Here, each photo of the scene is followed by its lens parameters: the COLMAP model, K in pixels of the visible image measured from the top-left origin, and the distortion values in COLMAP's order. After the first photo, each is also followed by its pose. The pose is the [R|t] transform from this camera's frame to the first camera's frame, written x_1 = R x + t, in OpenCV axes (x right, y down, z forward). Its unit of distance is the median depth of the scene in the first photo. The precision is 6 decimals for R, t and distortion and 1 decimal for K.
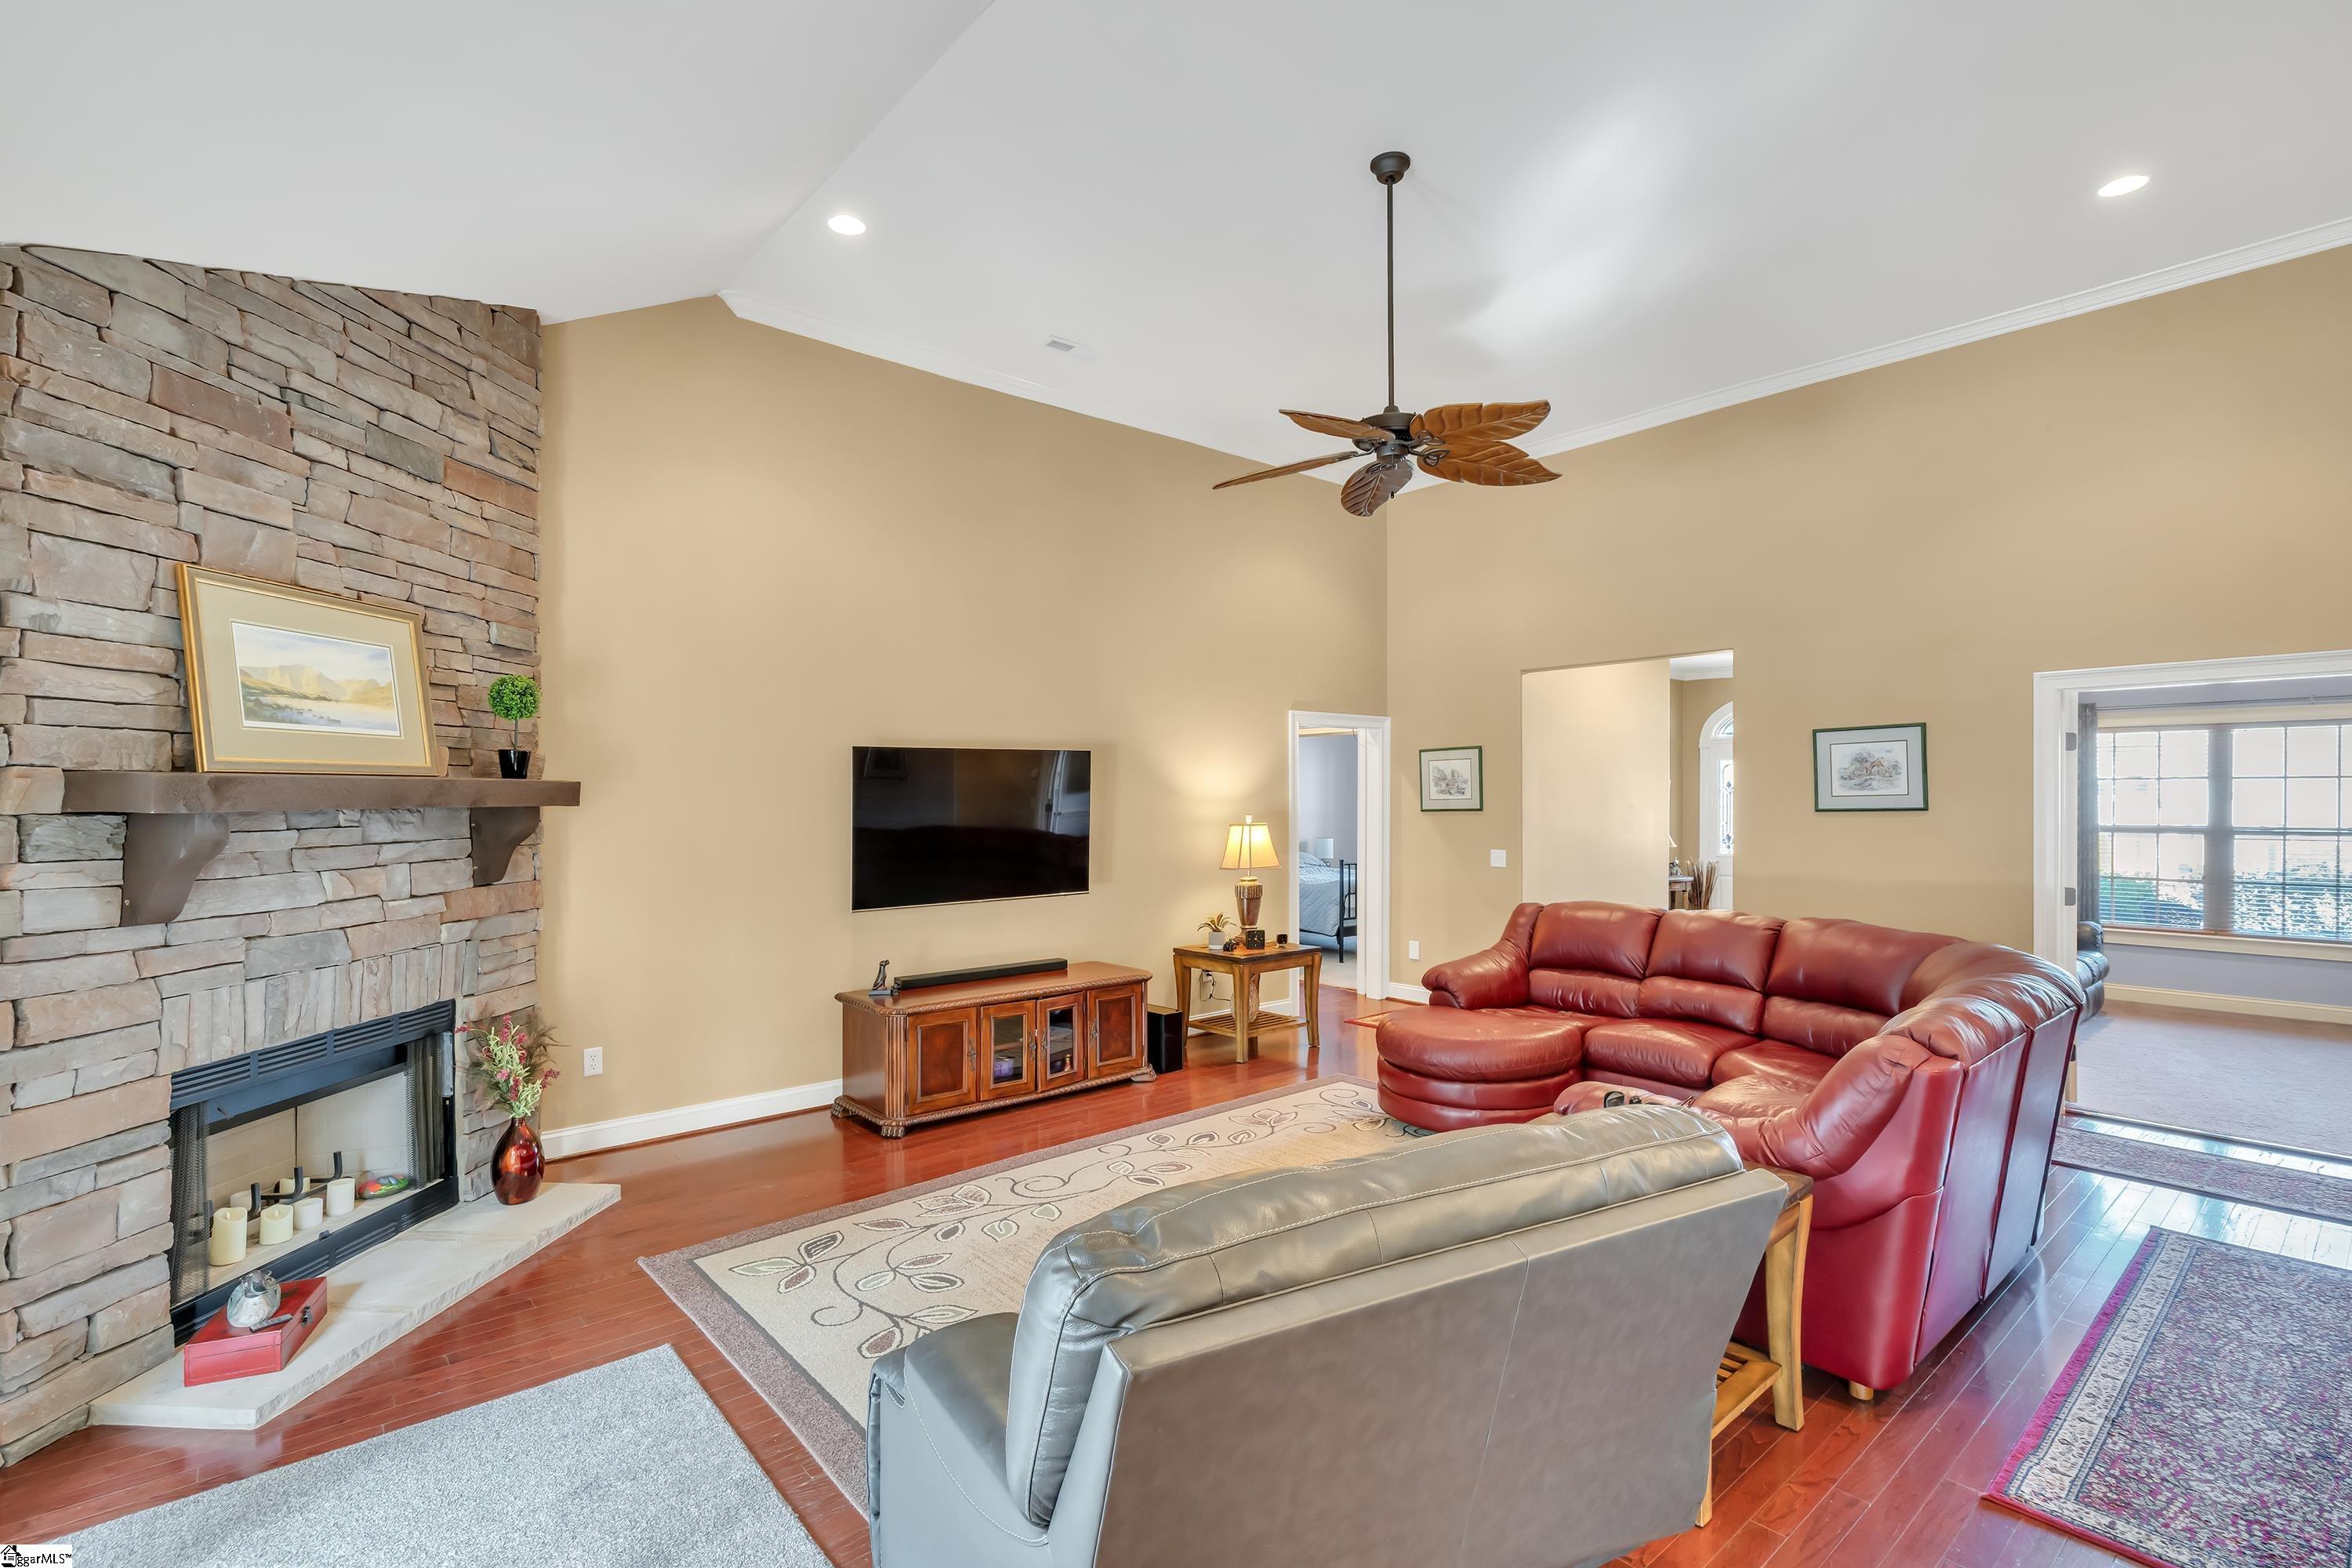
lens RADIAL K [[1091.5, 0, 1149.0], [0, 1091.5, 788.7], [0, 0, 1]] dist [0.008664, 0.000444]
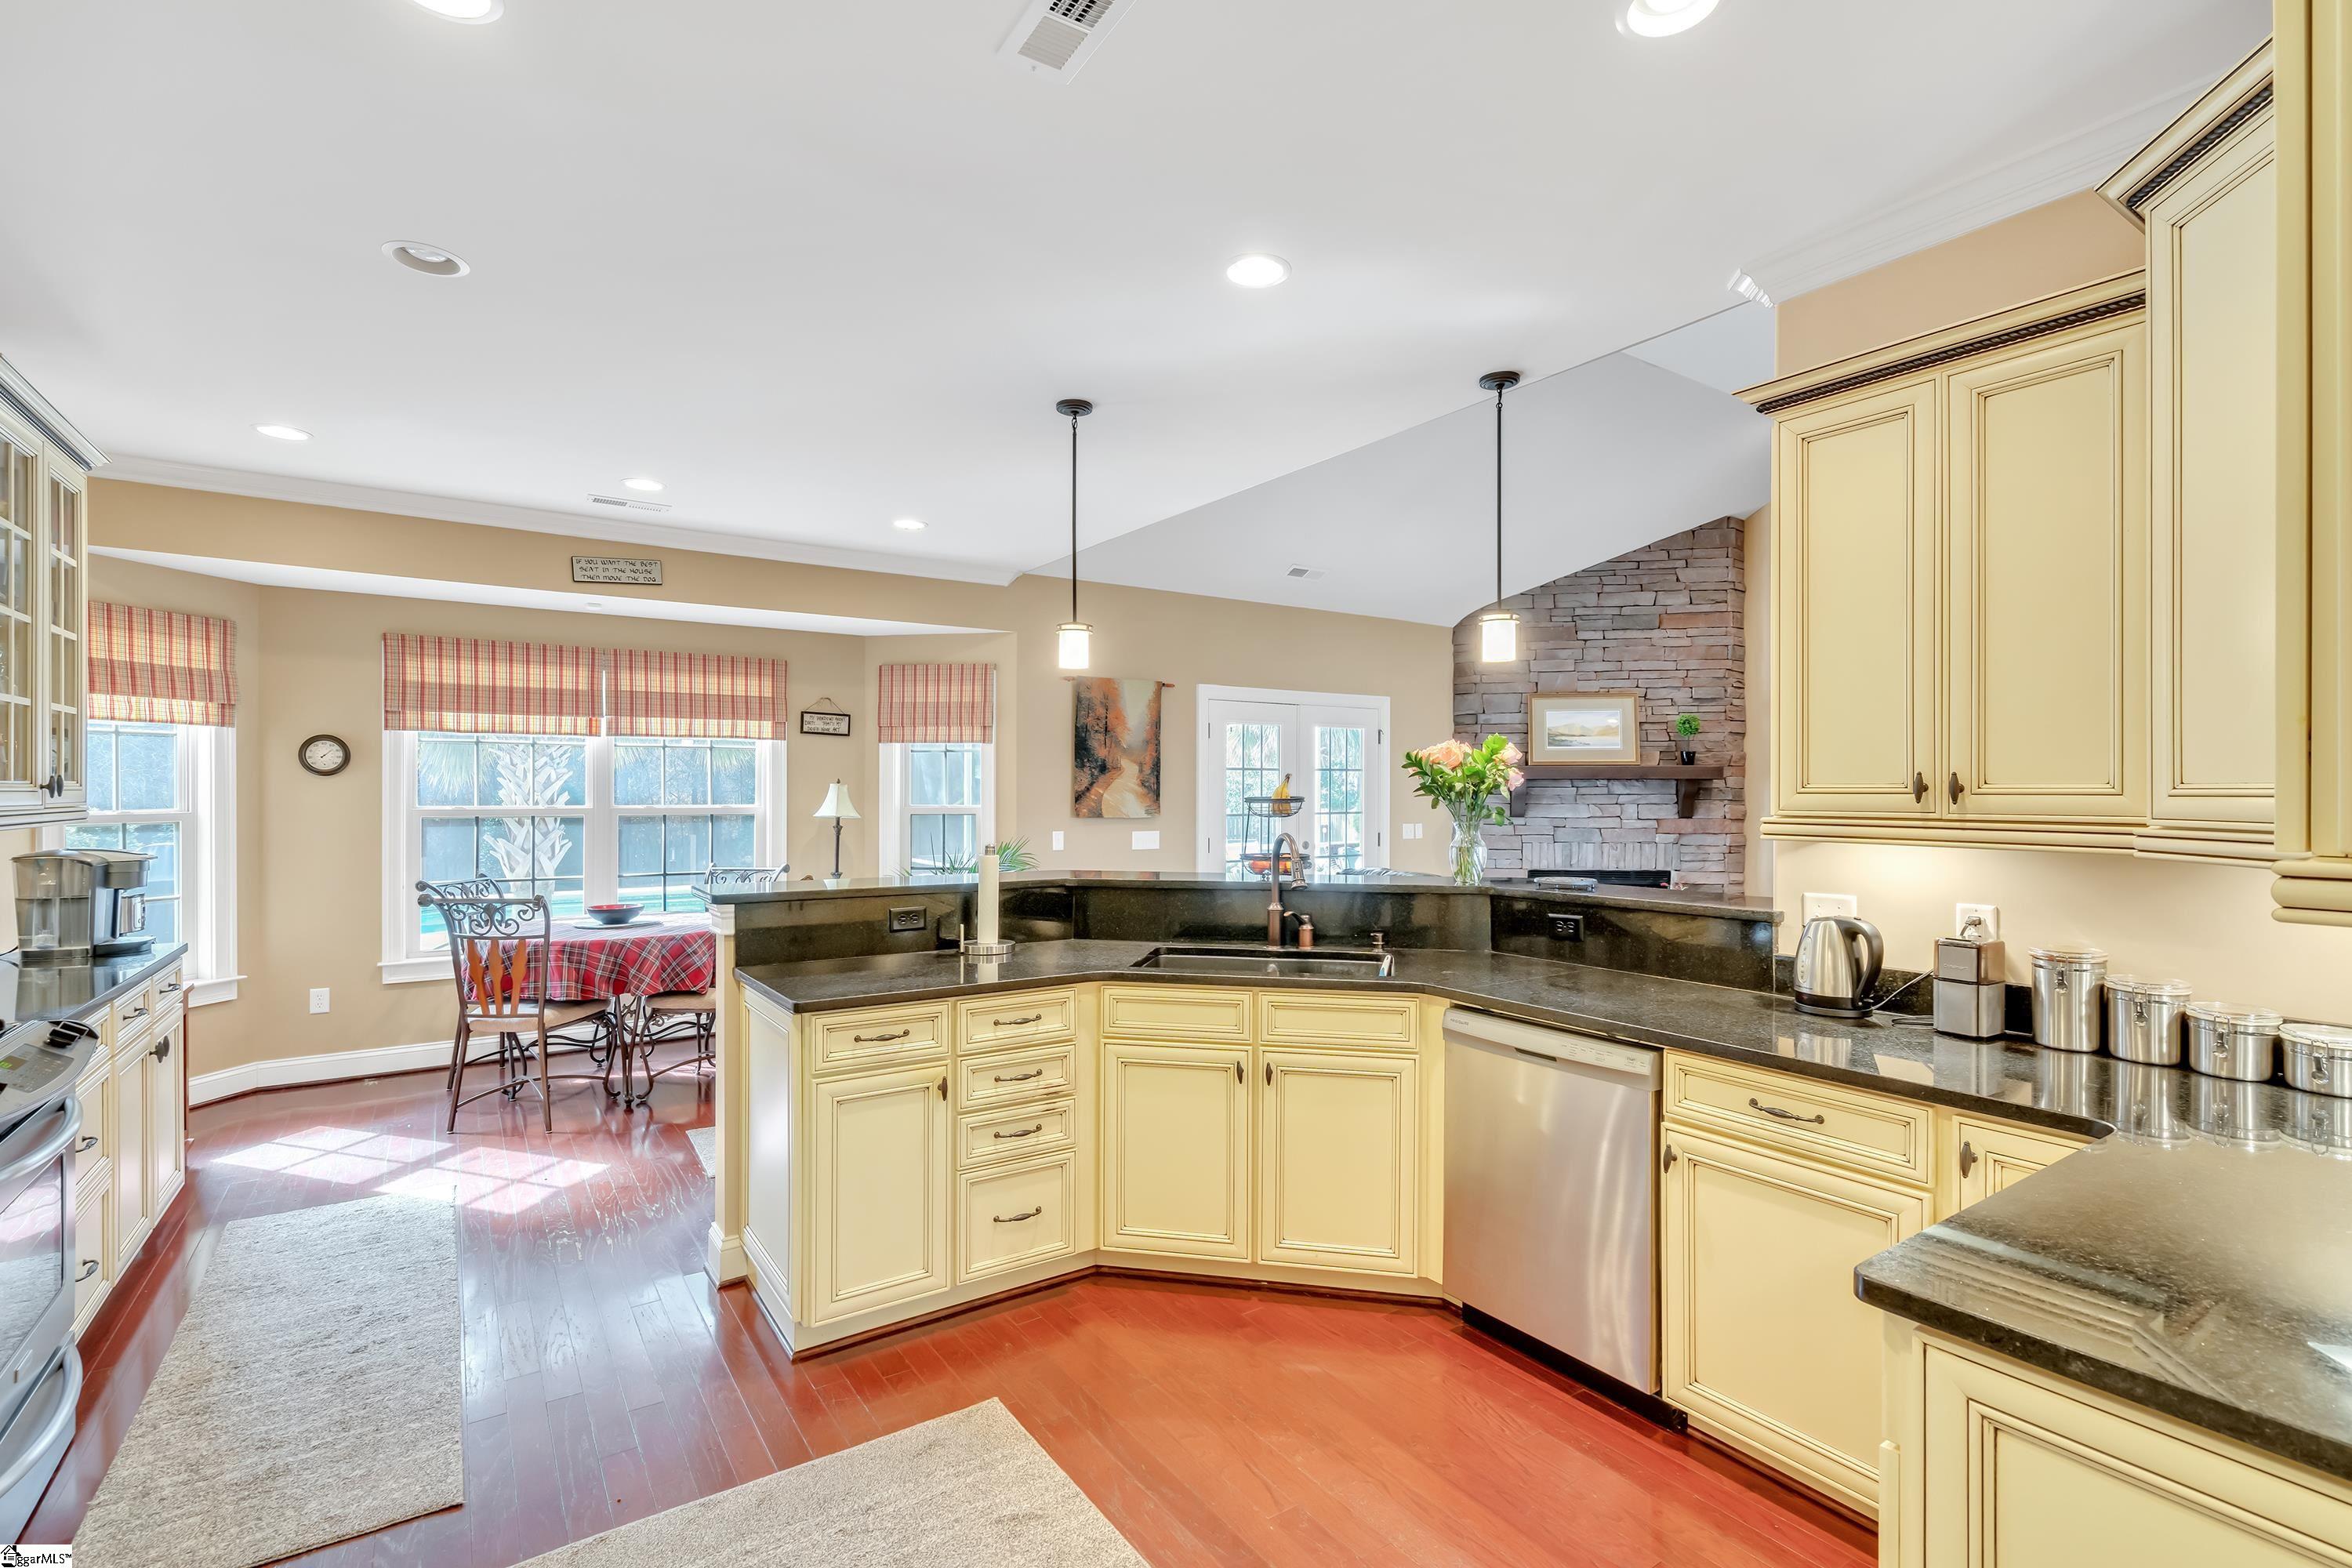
lens RADIAL K [[1058.1, 0, 1176.0], [0, 1058.1, 784.0], [0, 0, 1]] dist [-0.007598, 0.000347]
pose [[-0.105693, 0.007729, -0.994369, 1.737384], [0.006730, 0.999952, 0.007057, 0.005796], [0.994376, -0.005946, -0.105740, 0.320370]]
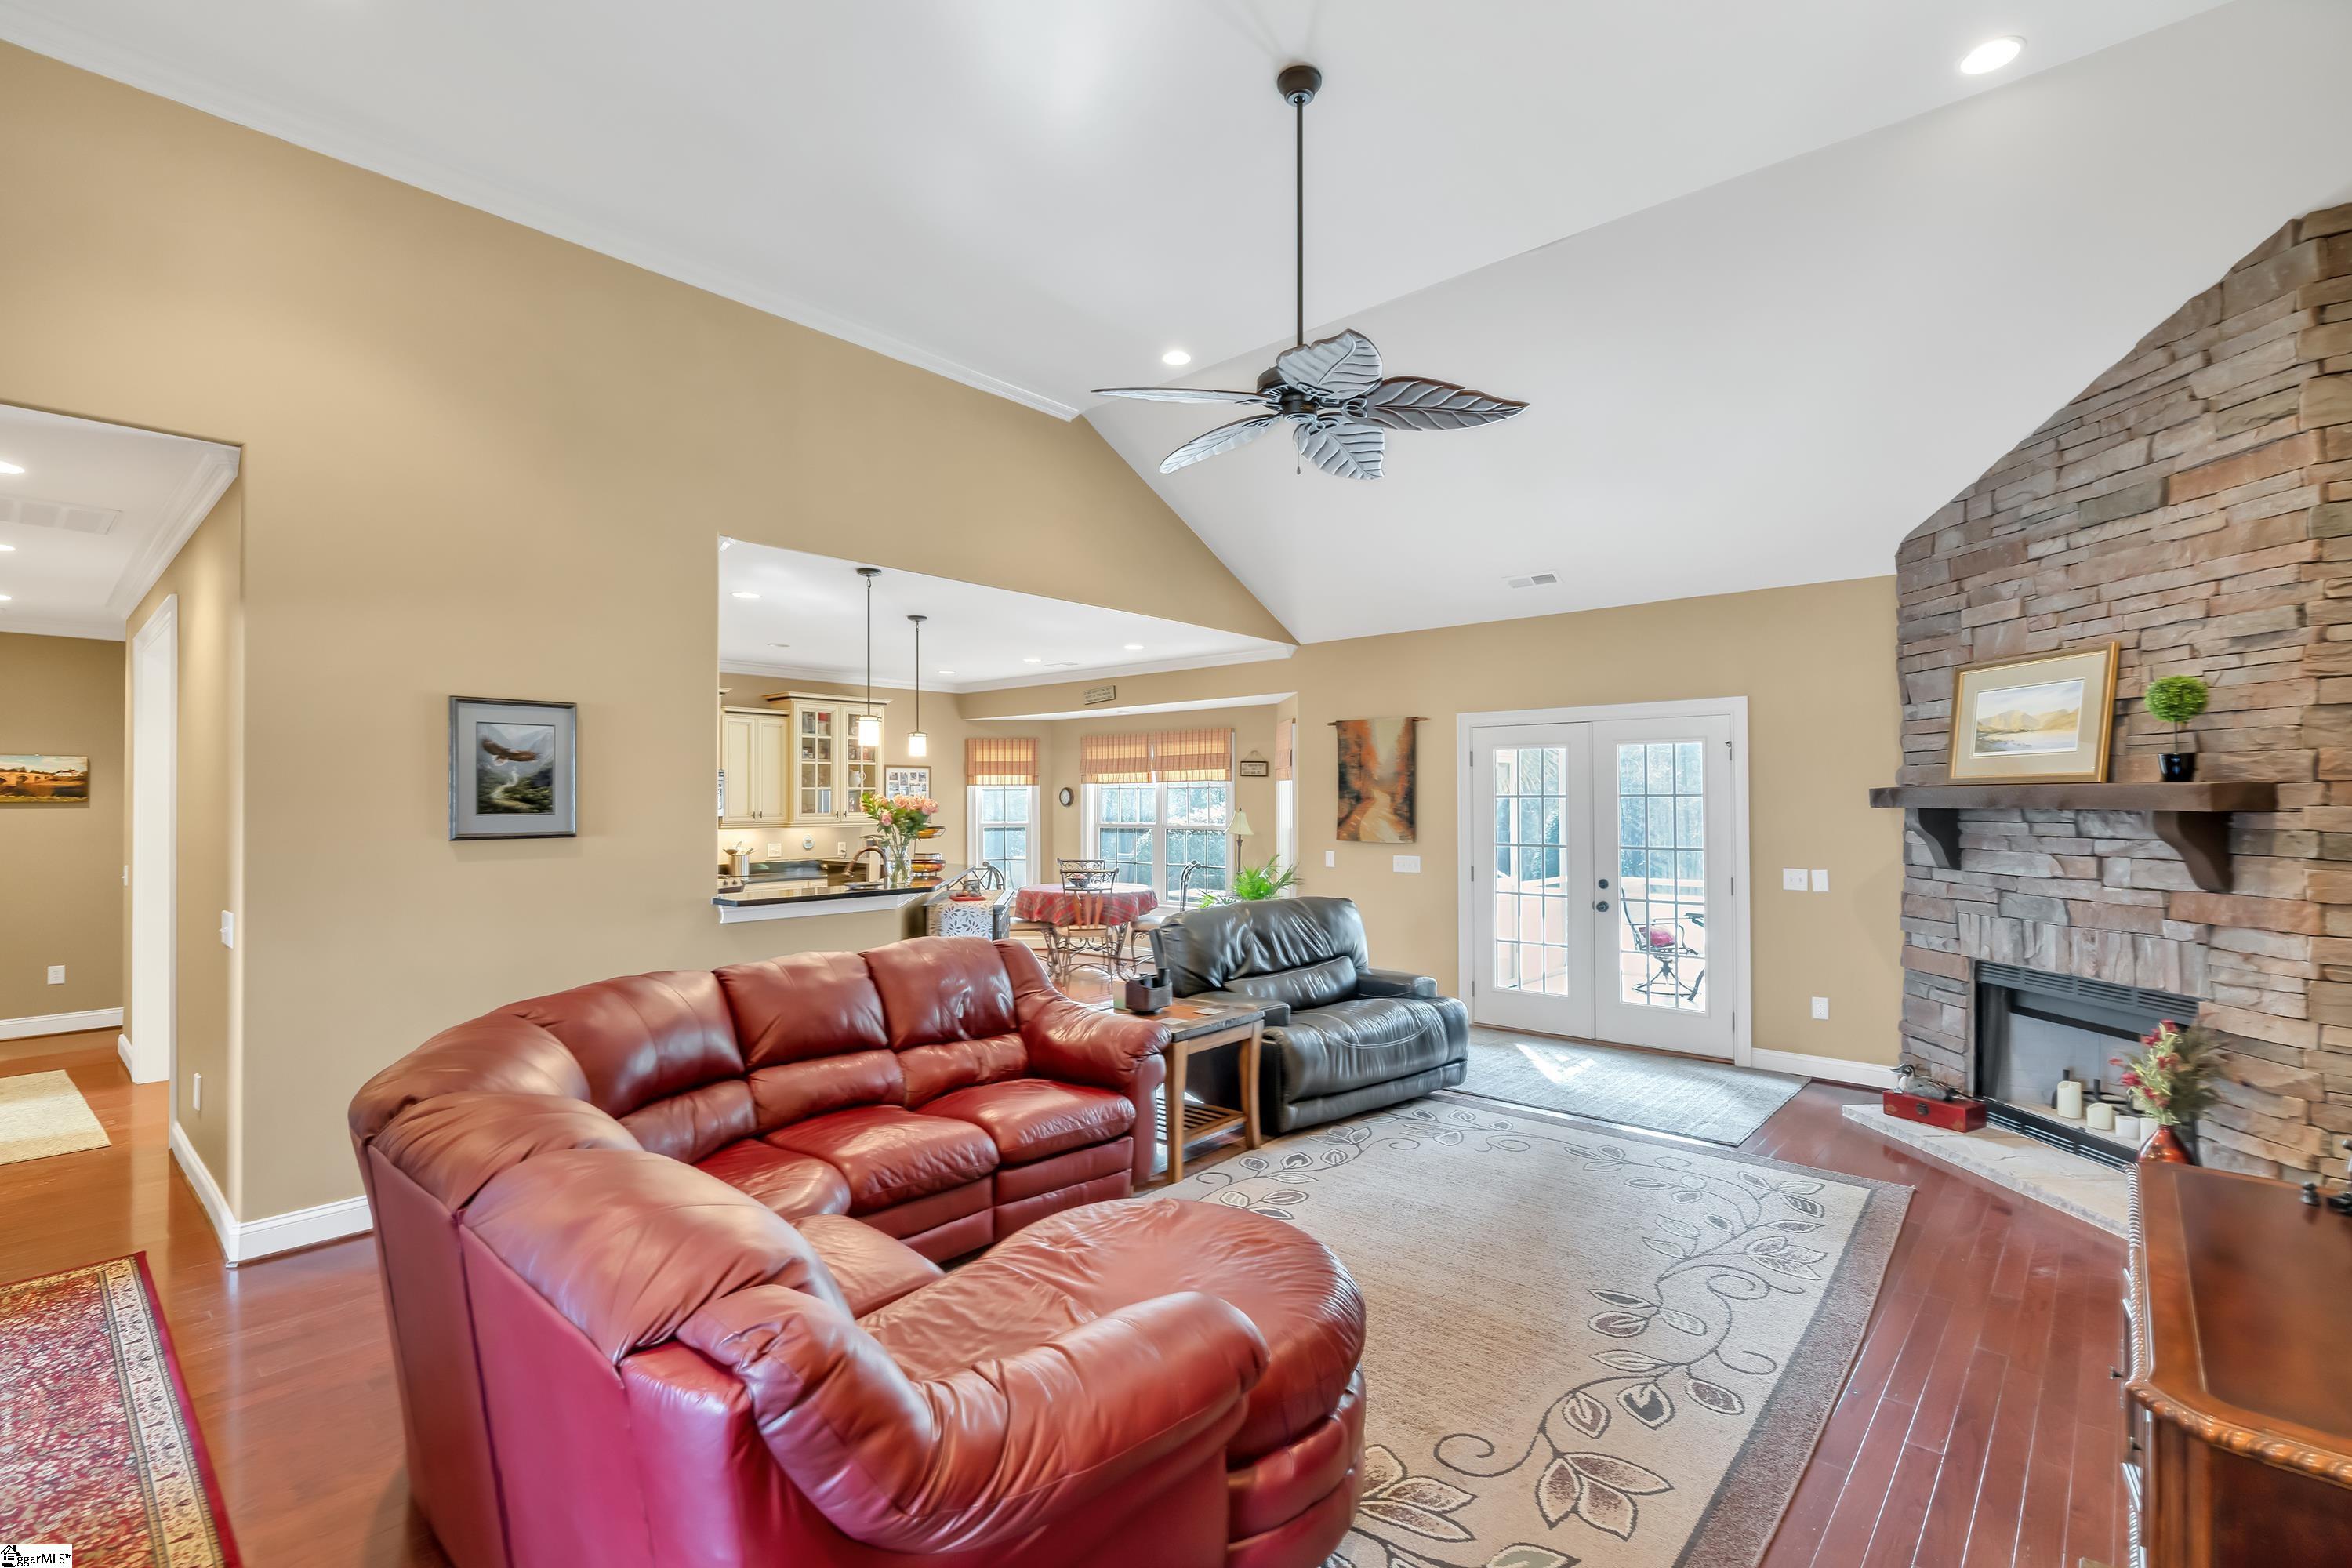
lens RADIAL K [[1031.3, 0, 1176.0], [0, 1031.3, 784.0], [0, 0, 1]] dist [-0.002069, -0.000155]
pose [[-0.987379, 0.013599, -0.157788, 0.530509], [0.016774, 0.999682, -0.018808, -0.006759], [0.157482, -0.021218, -0.987294, 2.105610]]
